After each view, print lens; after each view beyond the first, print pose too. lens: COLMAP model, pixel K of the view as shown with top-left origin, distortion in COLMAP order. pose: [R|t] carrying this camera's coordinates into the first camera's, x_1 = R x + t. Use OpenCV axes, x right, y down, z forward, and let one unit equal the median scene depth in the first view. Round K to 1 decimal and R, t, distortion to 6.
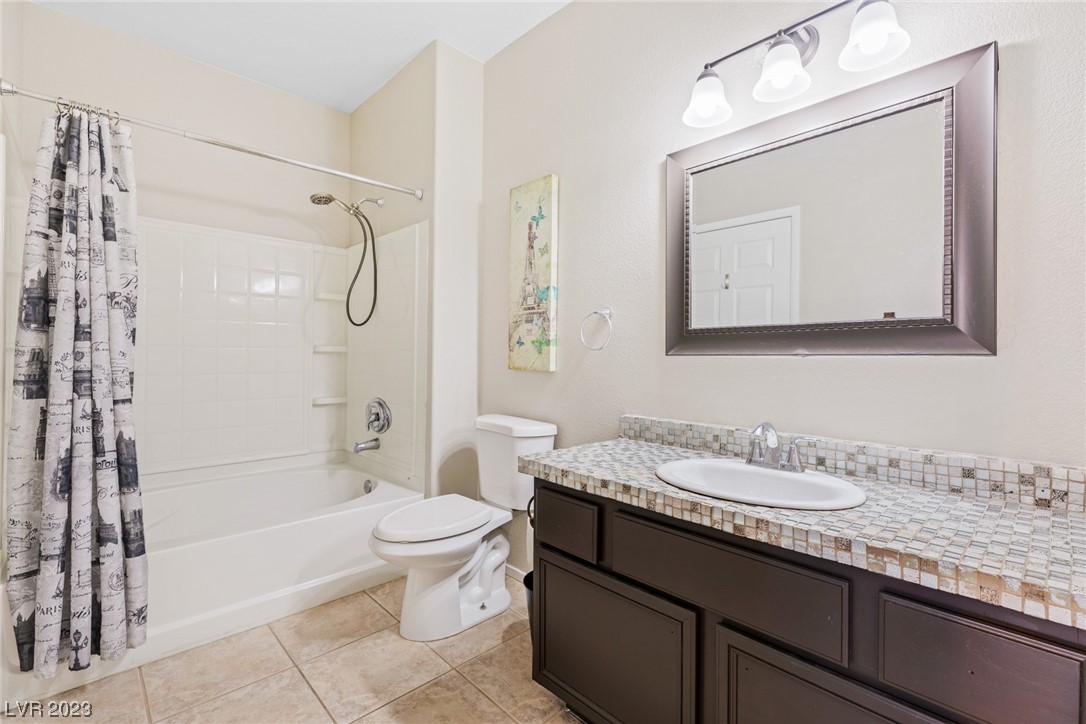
lens RADIAL K [[482.7, 0, 548.7], [0, 482.7, 357.6], [0, 0, 1]] dist [0.003845, 0.000332]
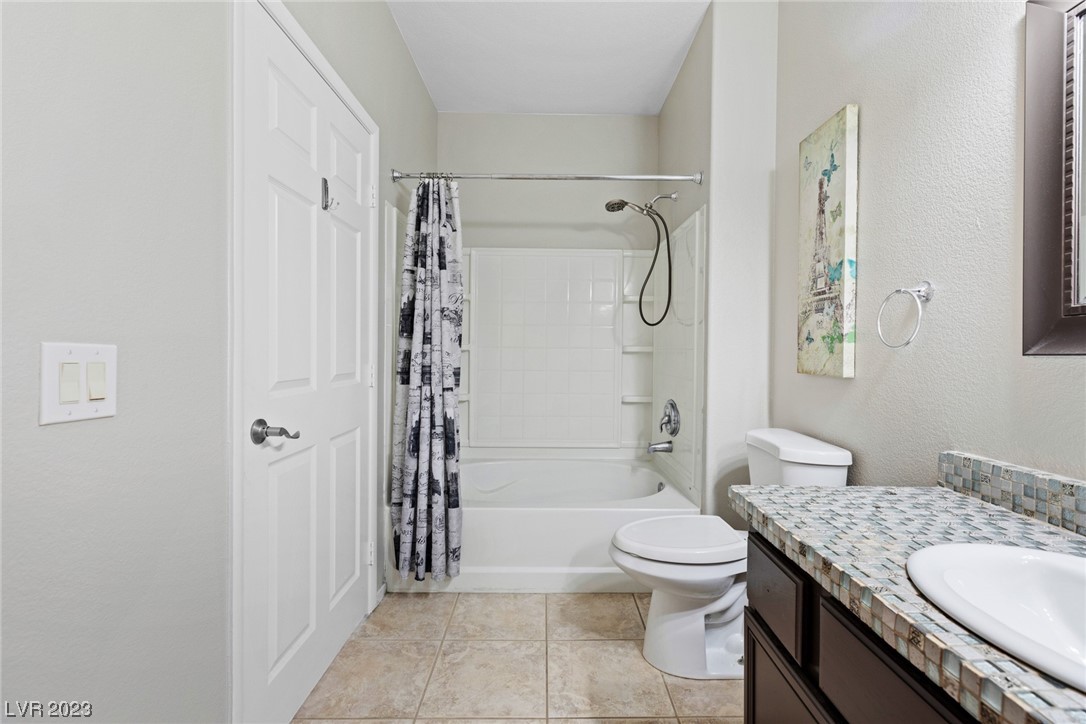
lens RADIAL K [[490.0, 0, 552.8], [0, 490.0, 356.9], [0, 0, 1]] dist [0.002585, -0.000491]
pose [[0.729851, 0.003640, -0.683596, 0.250889], [-0.005439, 0.999985, -0.000482, 0.000471], [0.683584, 0.004070, 0.729860, 0.214715]]
